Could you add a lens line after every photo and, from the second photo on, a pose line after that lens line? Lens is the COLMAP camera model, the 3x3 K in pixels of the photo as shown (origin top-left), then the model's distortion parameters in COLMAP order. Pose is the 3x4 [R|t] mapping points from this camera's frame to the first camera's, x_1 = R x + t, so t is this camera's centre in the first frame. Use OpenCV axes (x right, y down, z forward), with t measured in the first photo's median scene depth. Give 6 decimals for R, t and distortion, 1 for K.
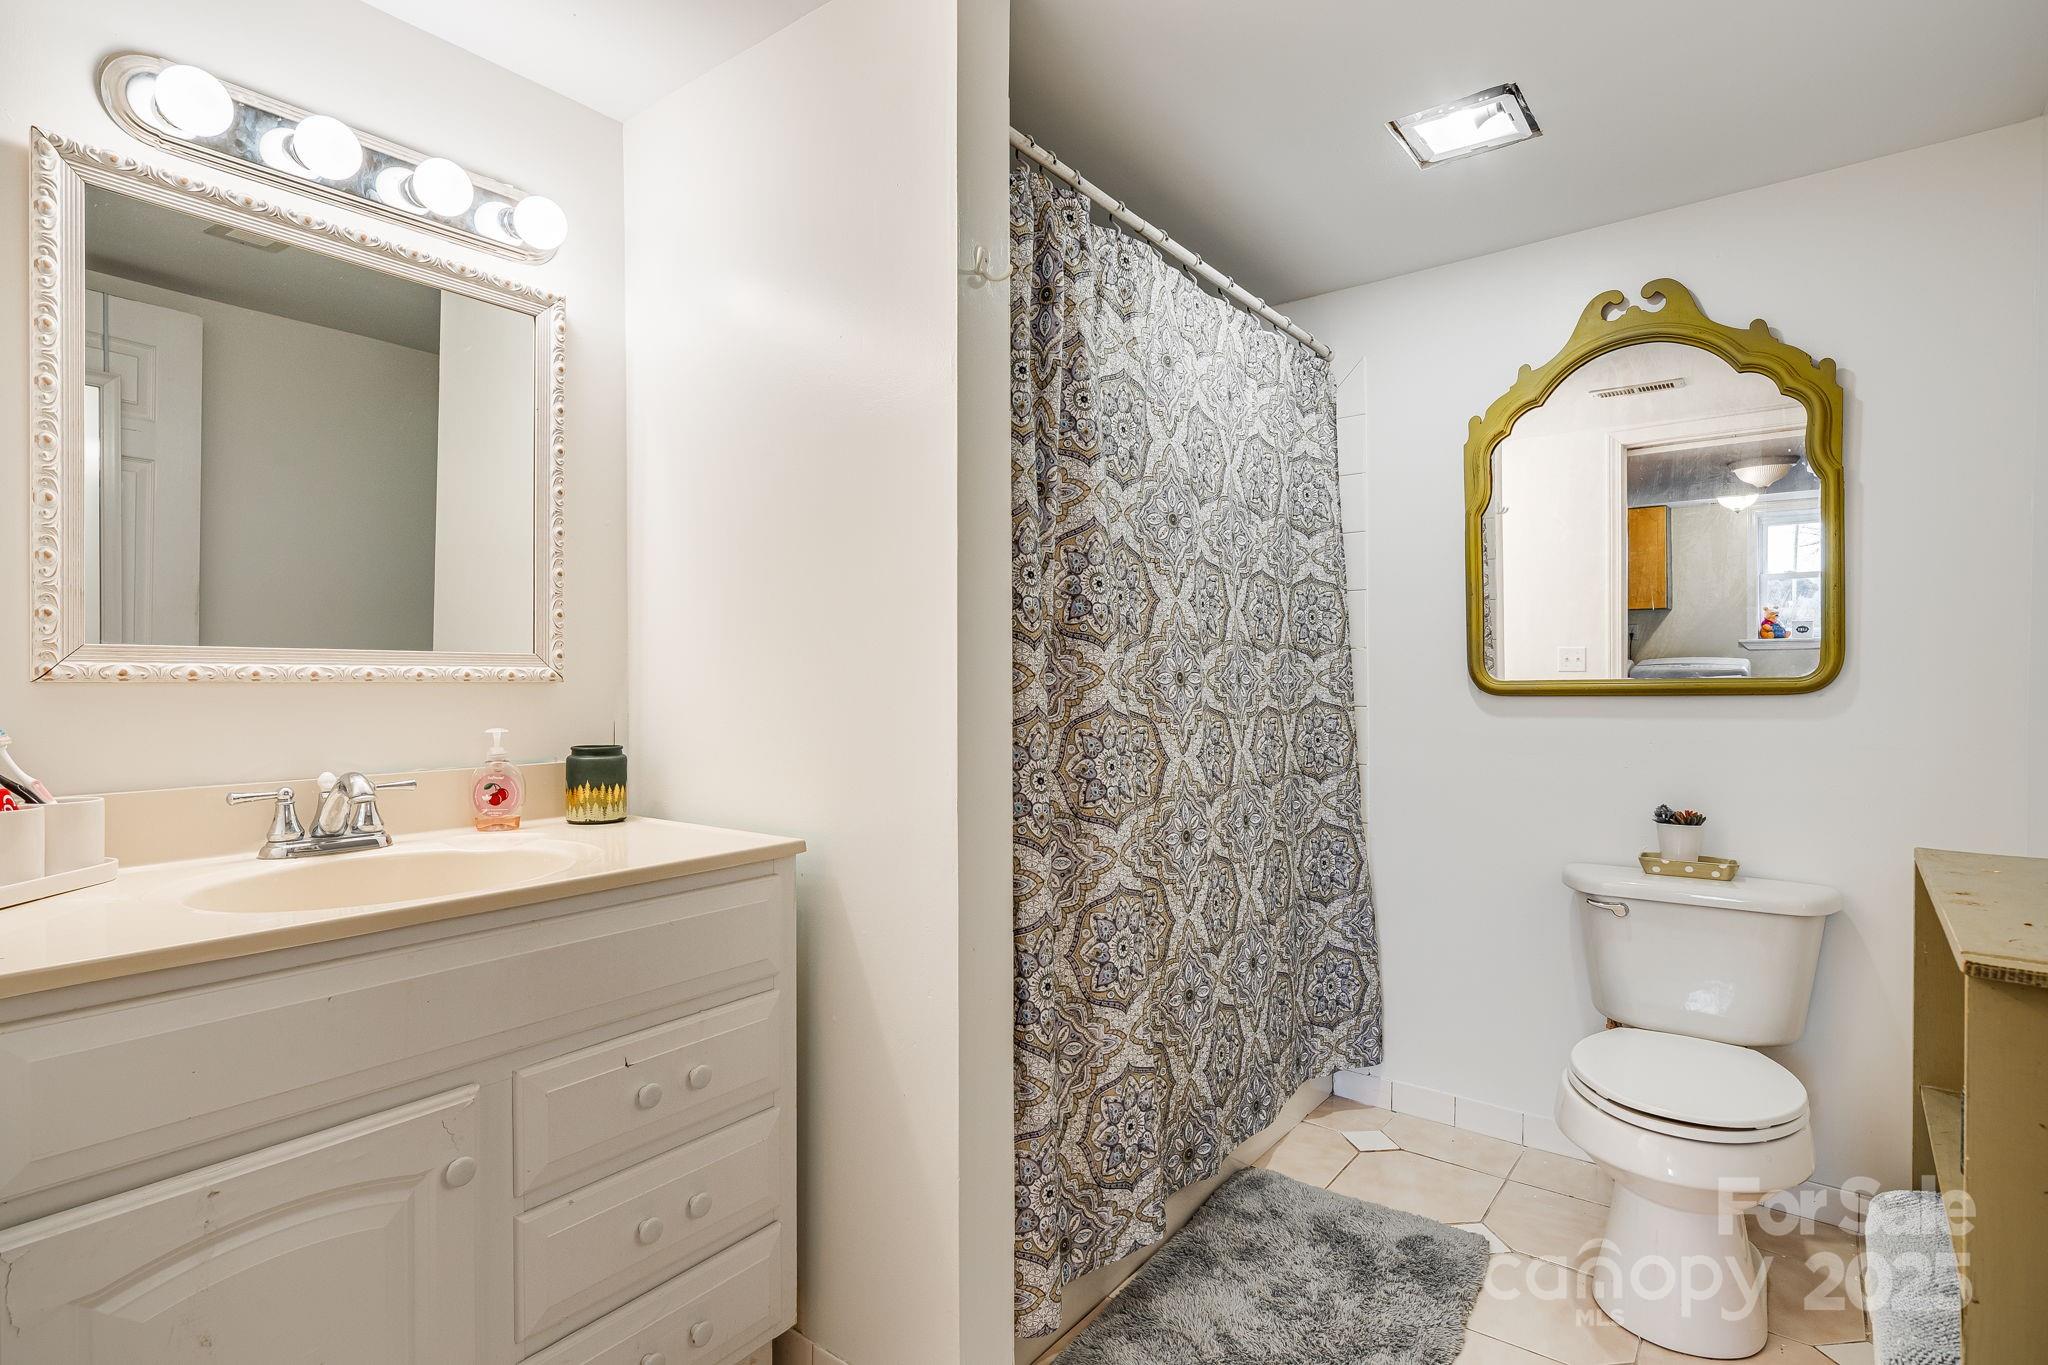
lens RADIAL K [[1001.2, 0, 1026.4], [0, 1001.2, 682.5], [0, 0, 1]] dist [-0.003010, 0.000787]
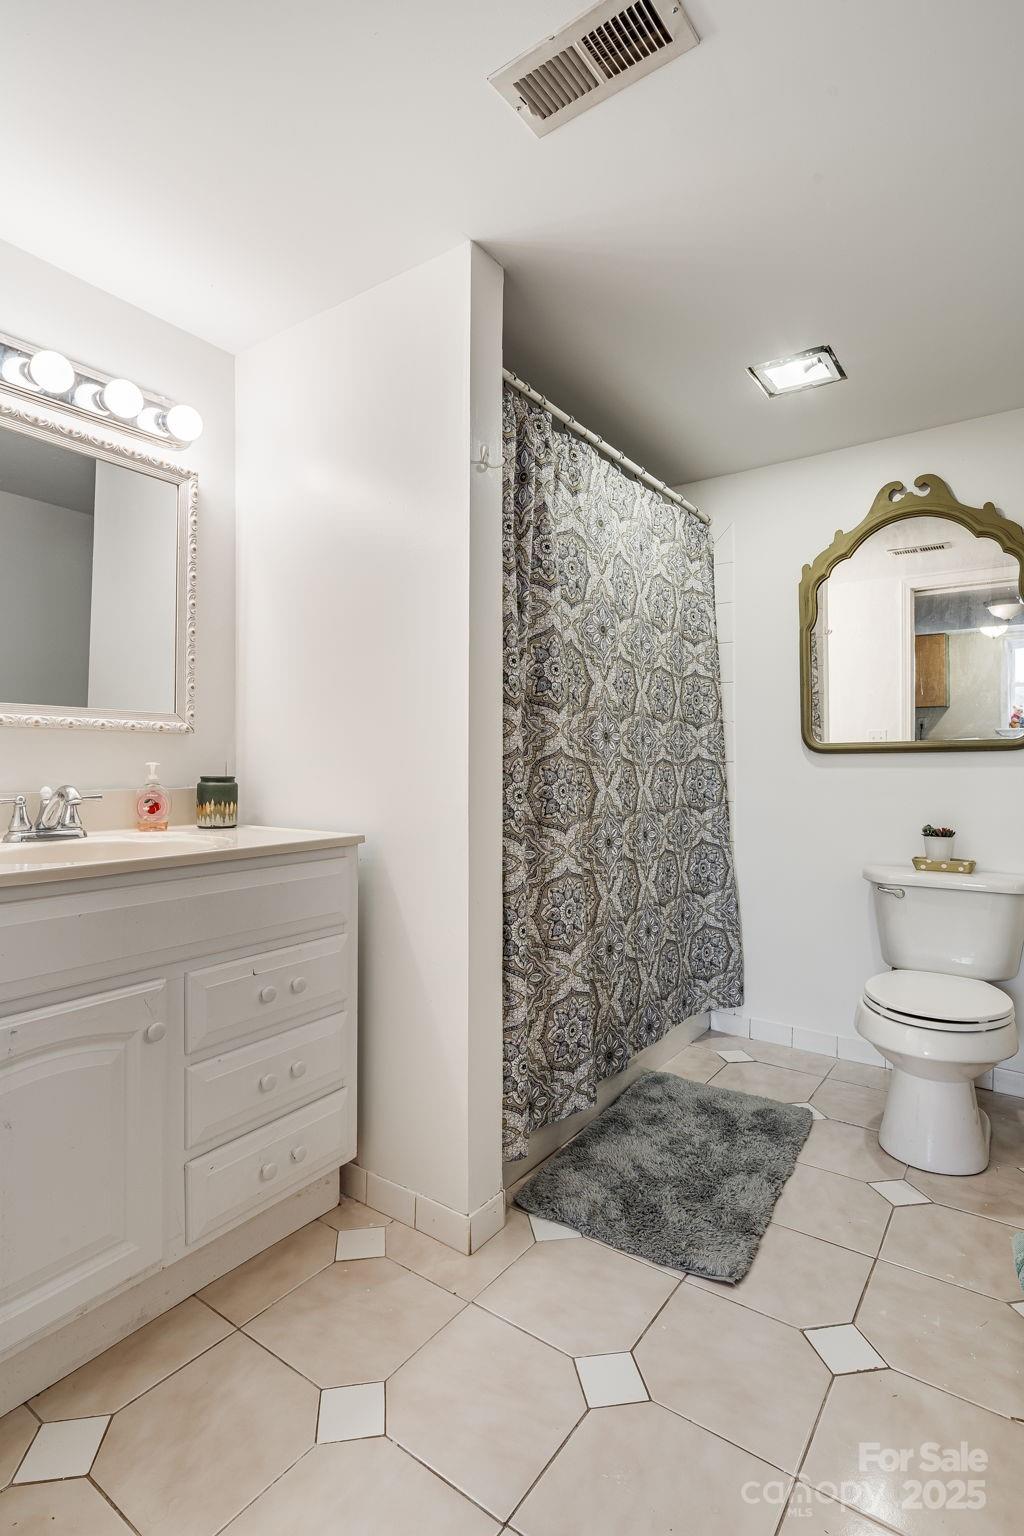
lens RADIAL K [[750.9, 0, 511.4], [0, 750.9, 760.5], [0, 0, 1]] dist [-0.003010, 0.000787]
pose [[0.999269, 0.004698, 0.037927, -0.037647], [-0.004471, 0.999972, -0.006047, 0.045208], [-0.037954, 0.005873, 0.999262, -0.124939]]
